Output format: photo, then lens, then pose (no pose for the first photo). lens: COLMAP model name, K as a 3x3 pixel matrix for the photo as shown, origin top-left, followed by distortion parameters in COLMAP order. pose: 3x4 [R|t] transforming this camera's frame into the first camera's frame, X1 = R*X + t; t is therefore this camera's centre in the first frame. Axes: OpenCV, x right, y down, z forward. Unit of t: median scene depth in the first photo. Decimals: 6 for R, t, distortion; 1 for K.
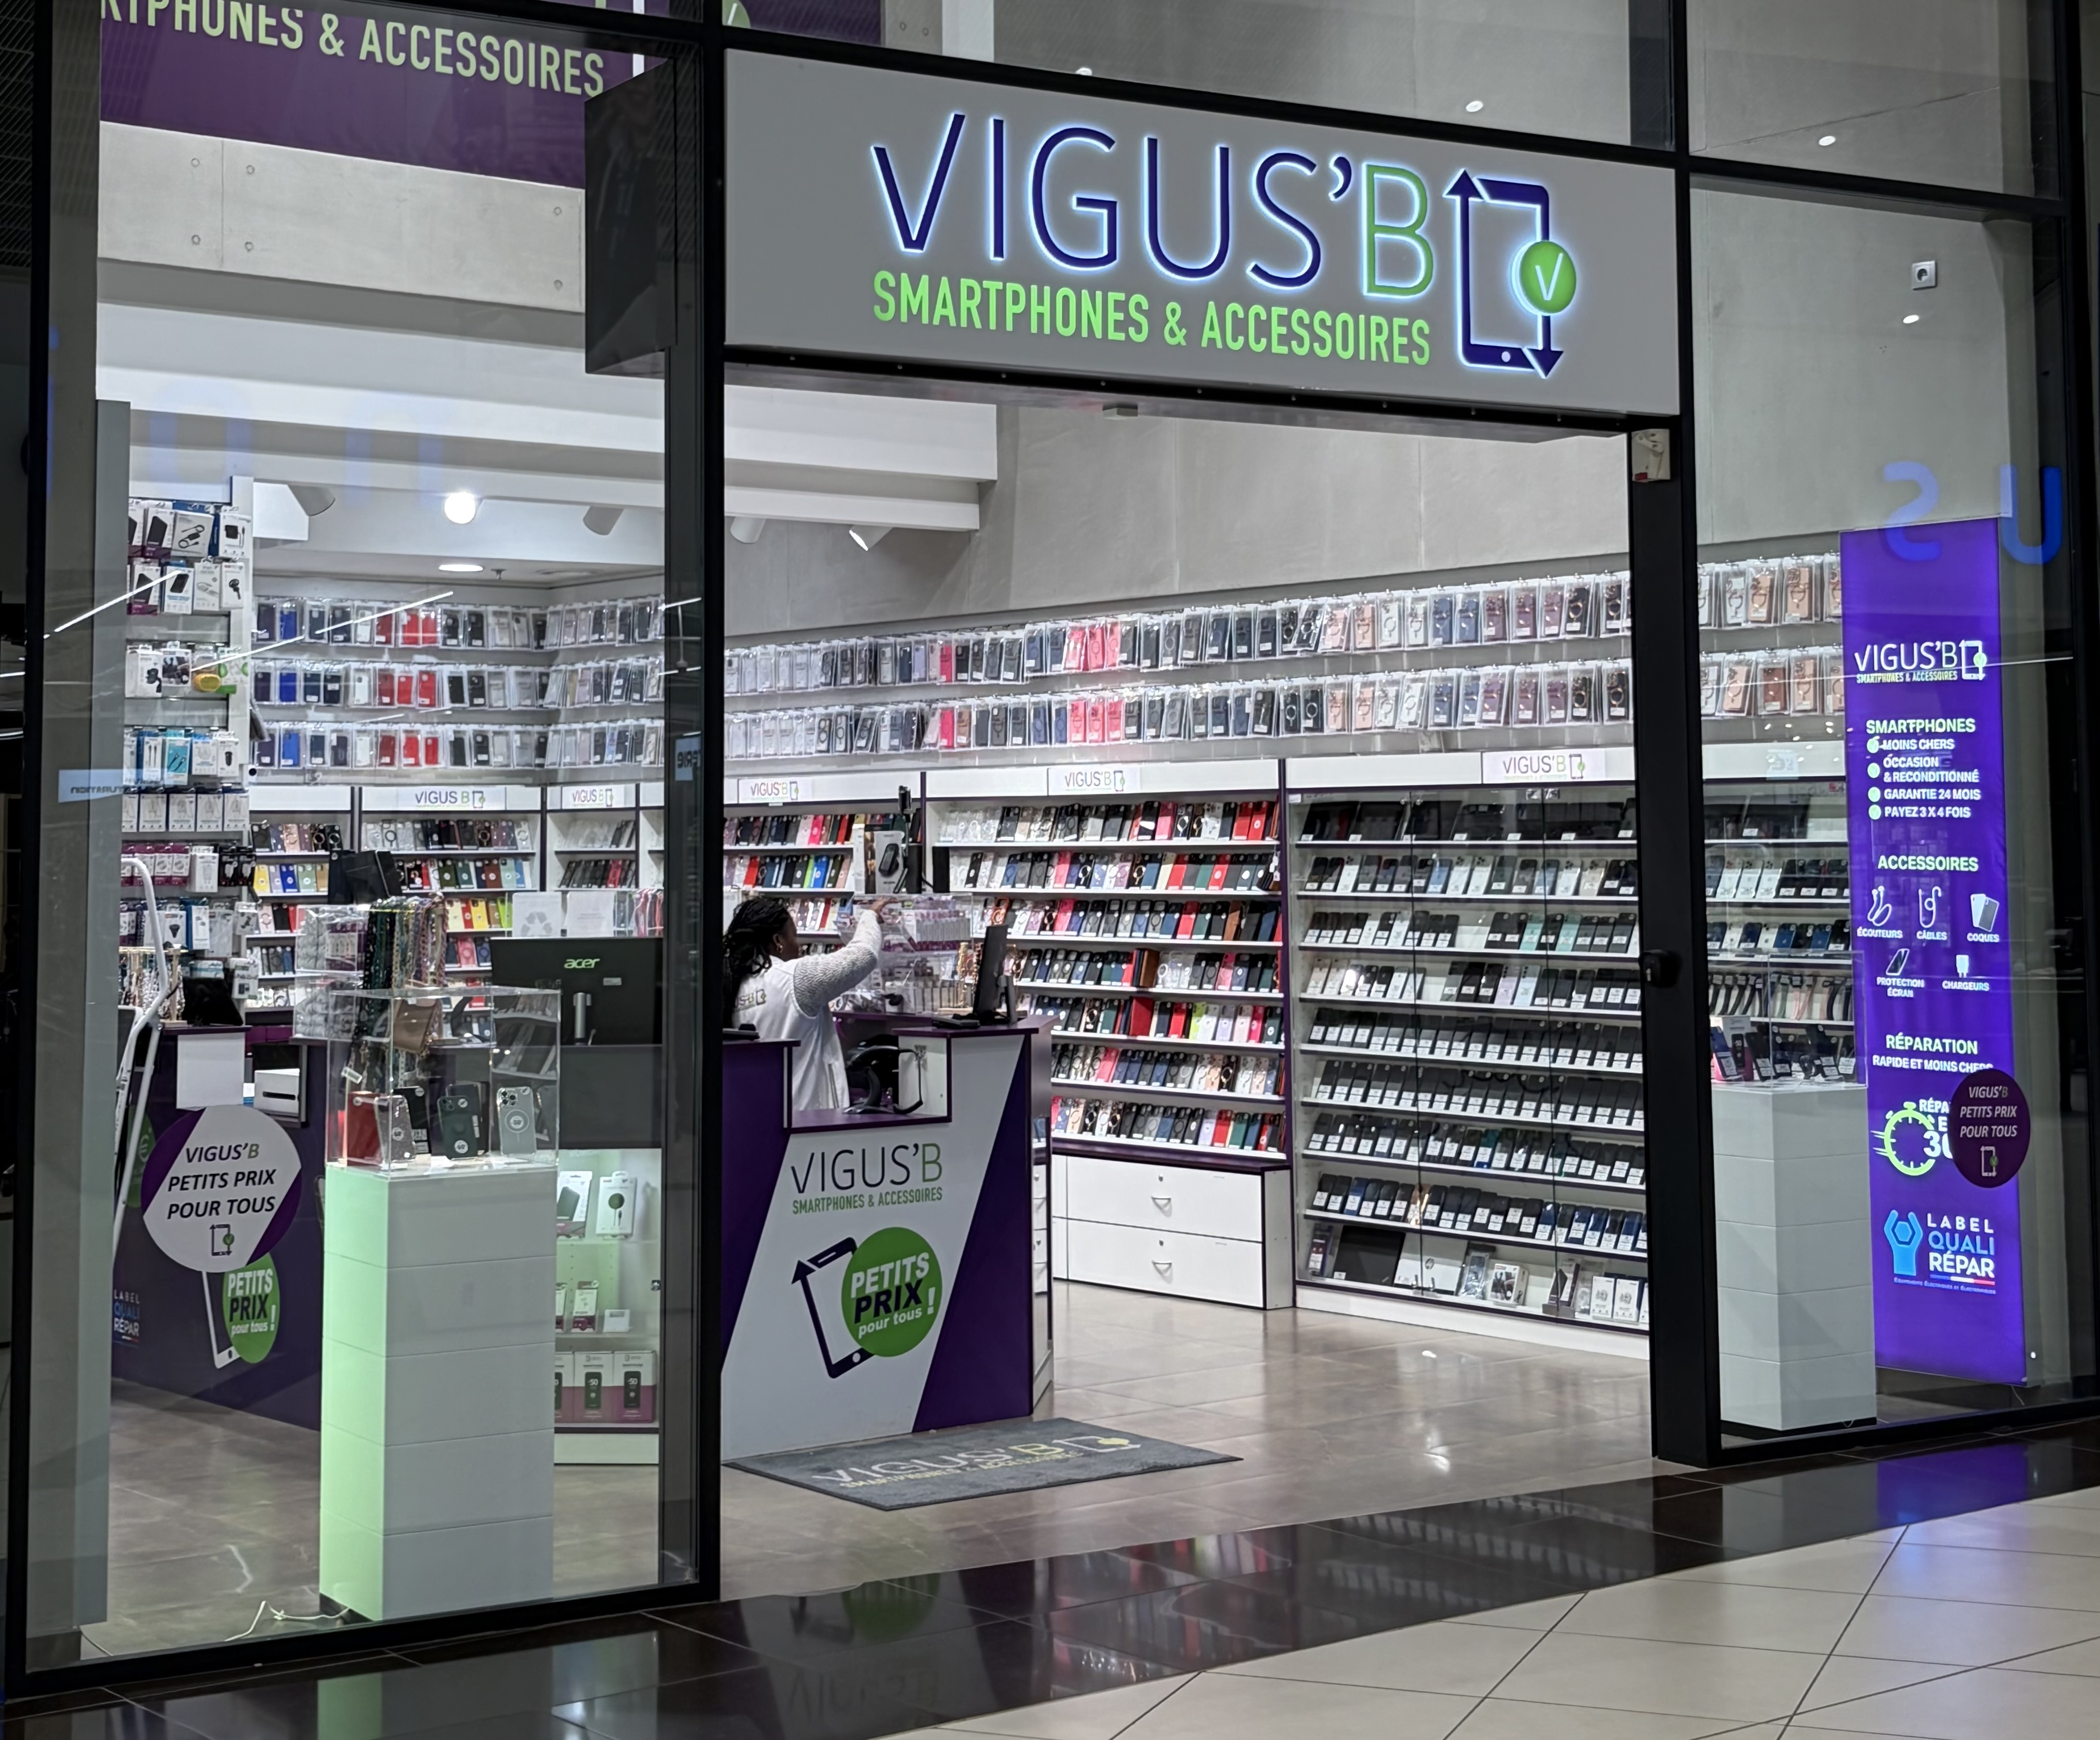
lens RADIAL K [[3346.5, 0, 1051.4], [0, 3346.5, 867.8], [0, 0, 1]] dist [0.057051, 0.000000]
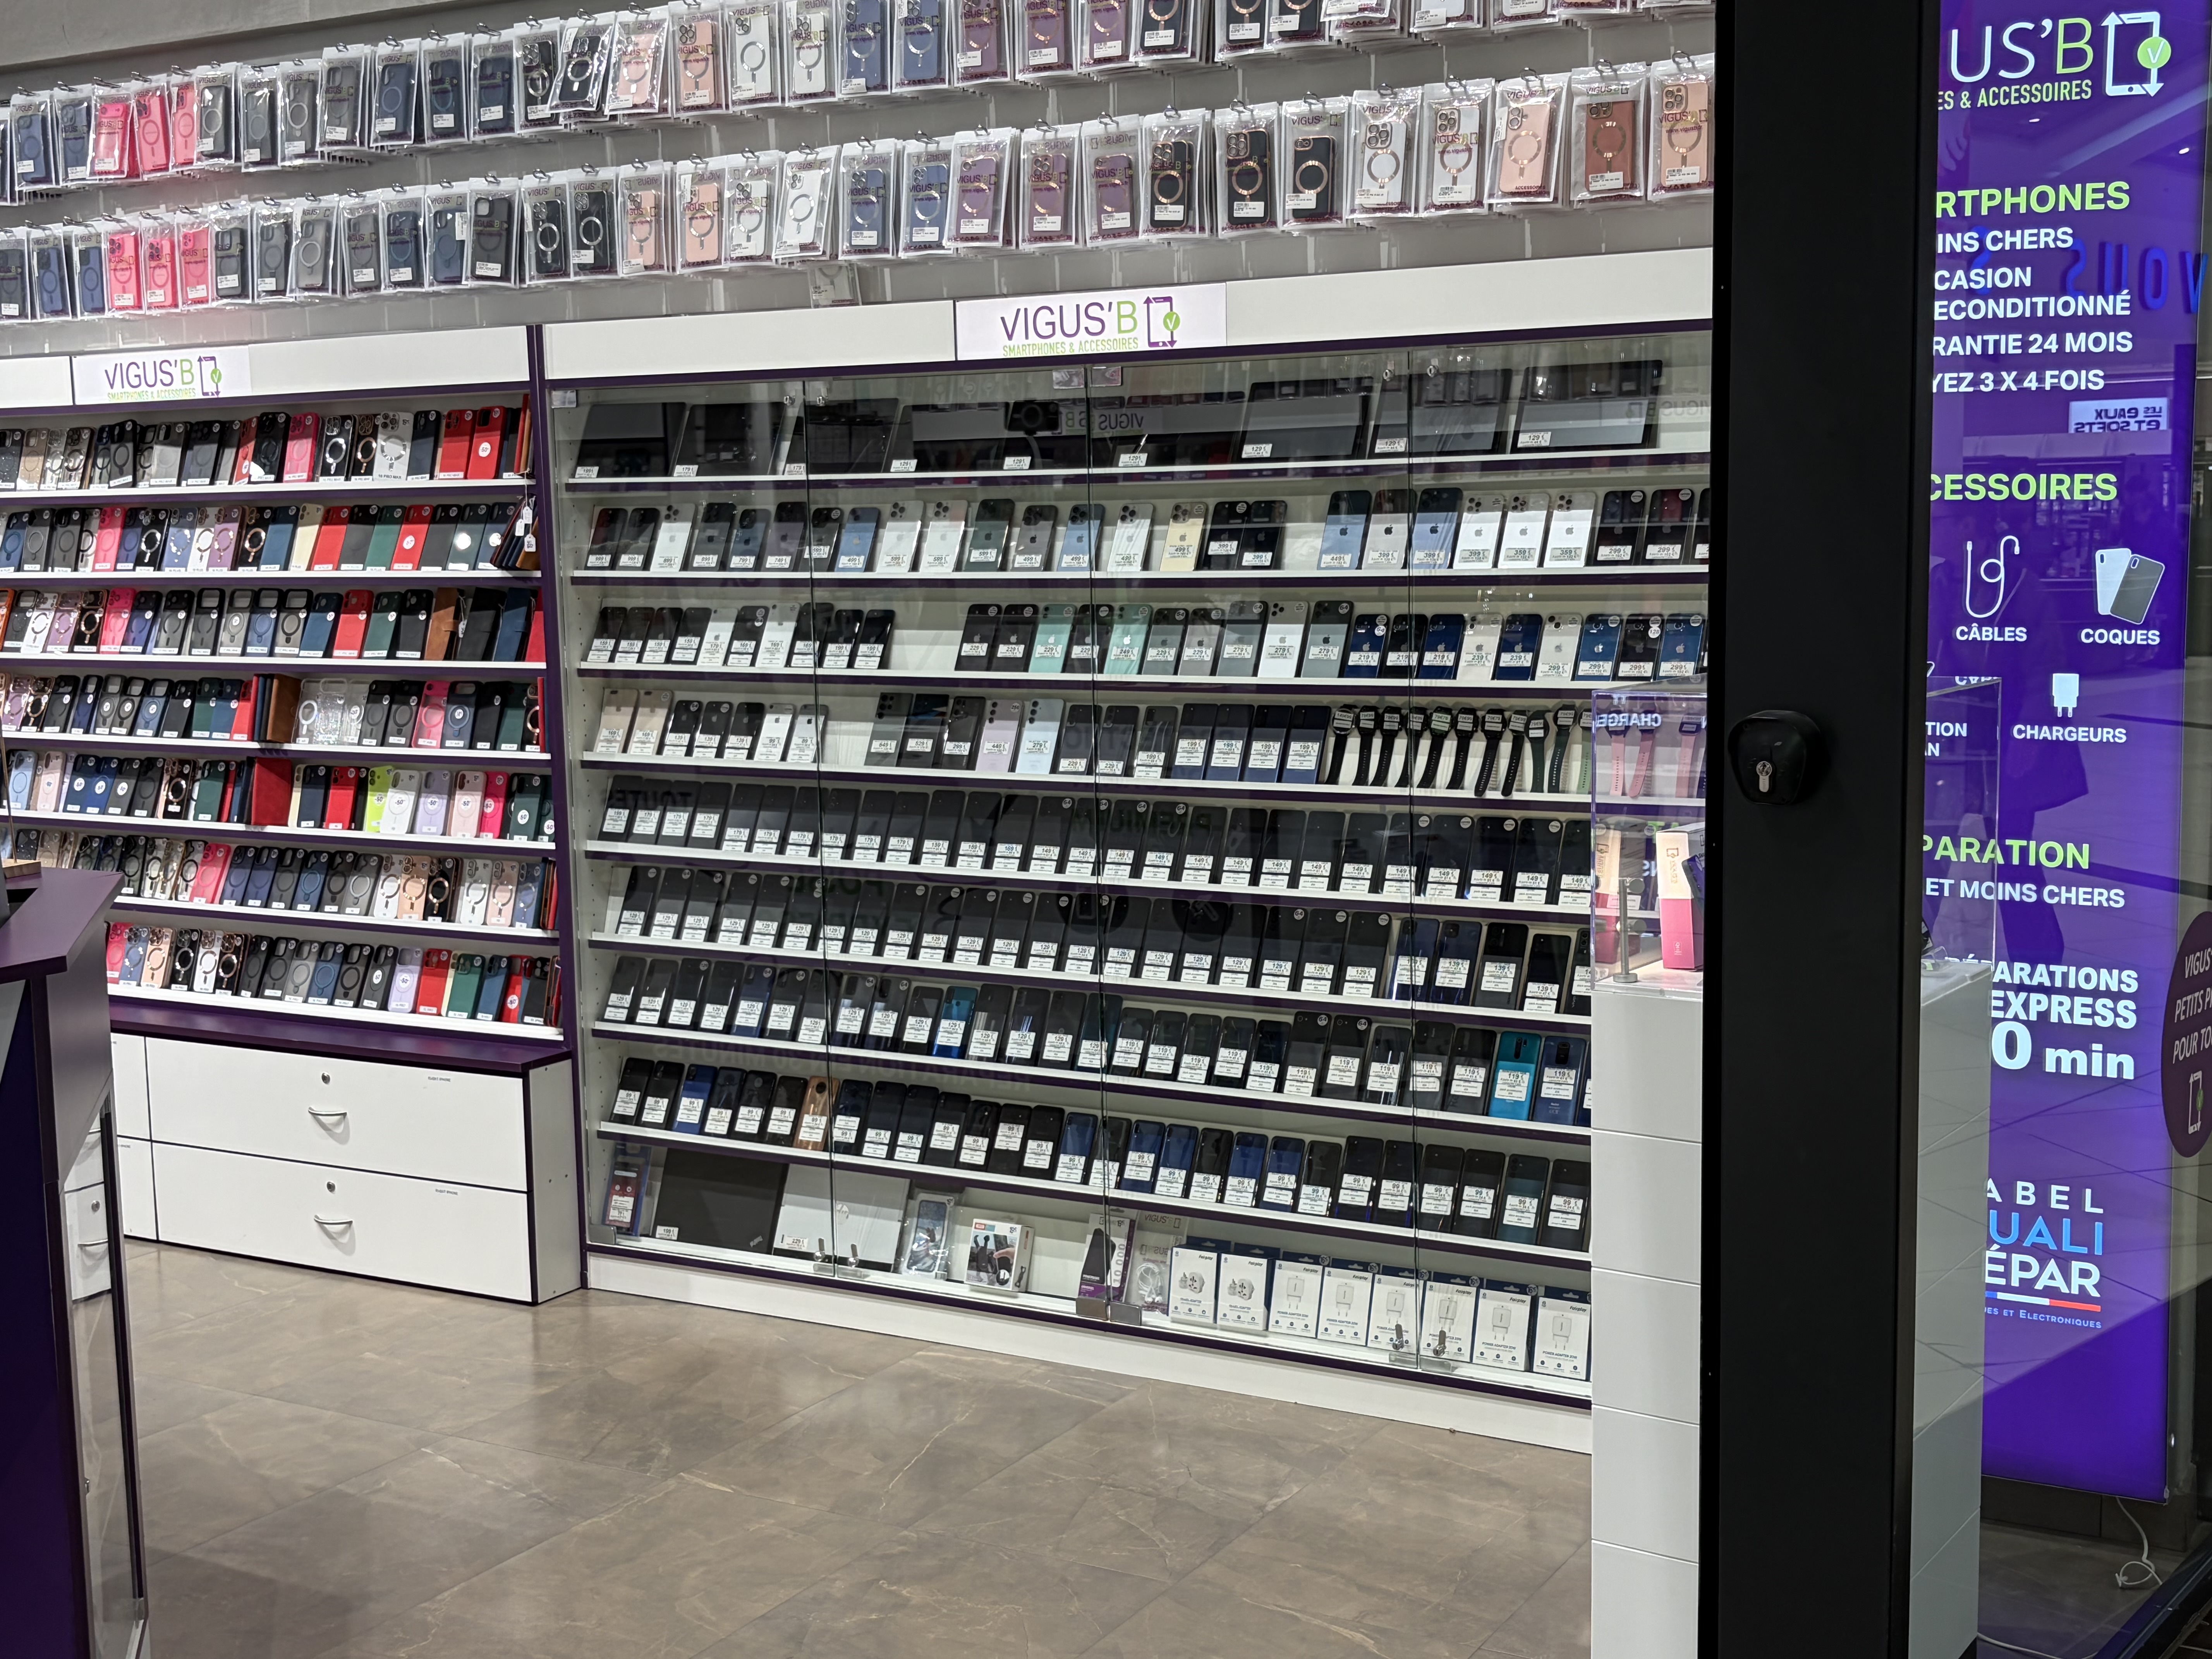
lens RADIAL K [[2538.8, 0, 1116.0], [0, 2538.8, 833.8], [0, 0, 1]] dist [0.039120, 0.000000]
pose [[0.928673, -0.053244, 0.367058, 0.000159], [0.012993, 0.993705, 0.111272, 0.004916], [-0.370672, -0.098566, 0.923519, 0.589670]]
